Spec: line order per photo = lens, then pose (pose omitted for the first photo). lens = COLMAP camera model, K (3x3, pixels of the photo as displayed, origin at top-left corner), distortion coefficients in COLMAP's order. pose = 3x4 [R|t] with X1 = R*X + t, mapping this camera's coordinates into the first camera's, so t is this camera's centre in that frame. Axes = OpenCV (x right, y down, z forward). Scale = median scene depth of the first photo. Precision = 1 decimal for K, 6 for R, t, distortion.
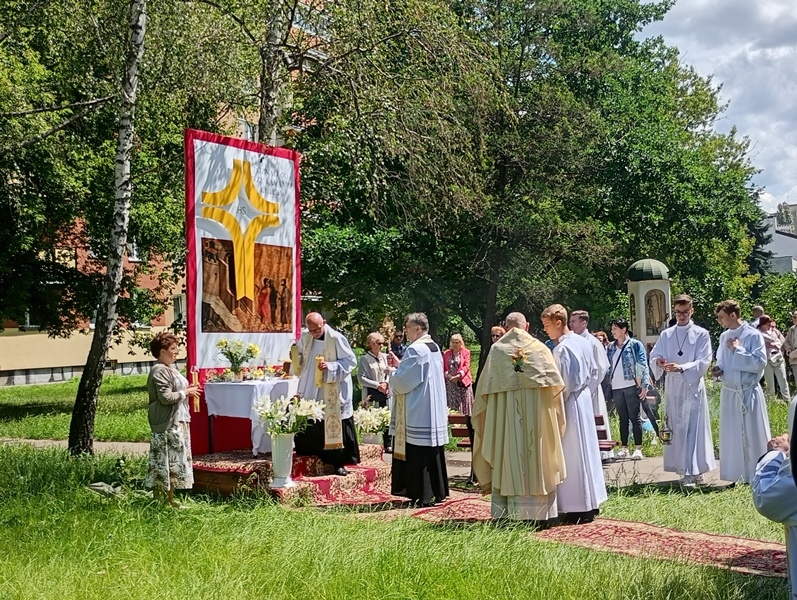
lens RADIAL K [[1157.7, 0, 398.8], [0, 1157.7, 300.2], [0, 0, 1]] dist [0.022996, 0.000000]
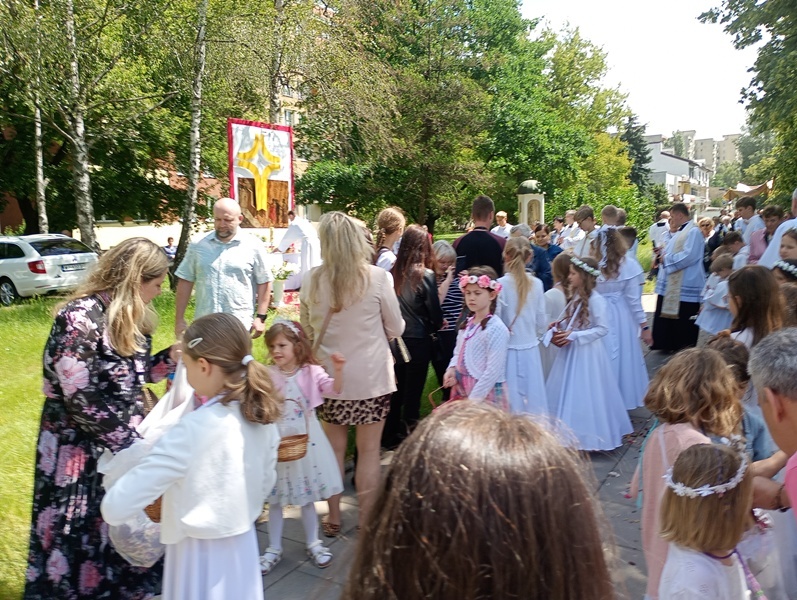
lens RADIAL K [[889.8, 0, 398.1], [0, 889.8, 300.3], [0, 0, 1]] dist [0.165504, 0.000000]
pose [[0.999705, 0.007210, -0.023174, 0.113568], [-0.004502, 0.993375, 0.114829, -0.021588], [0.023848, -0.114691, 0.993115, -0.420067]]
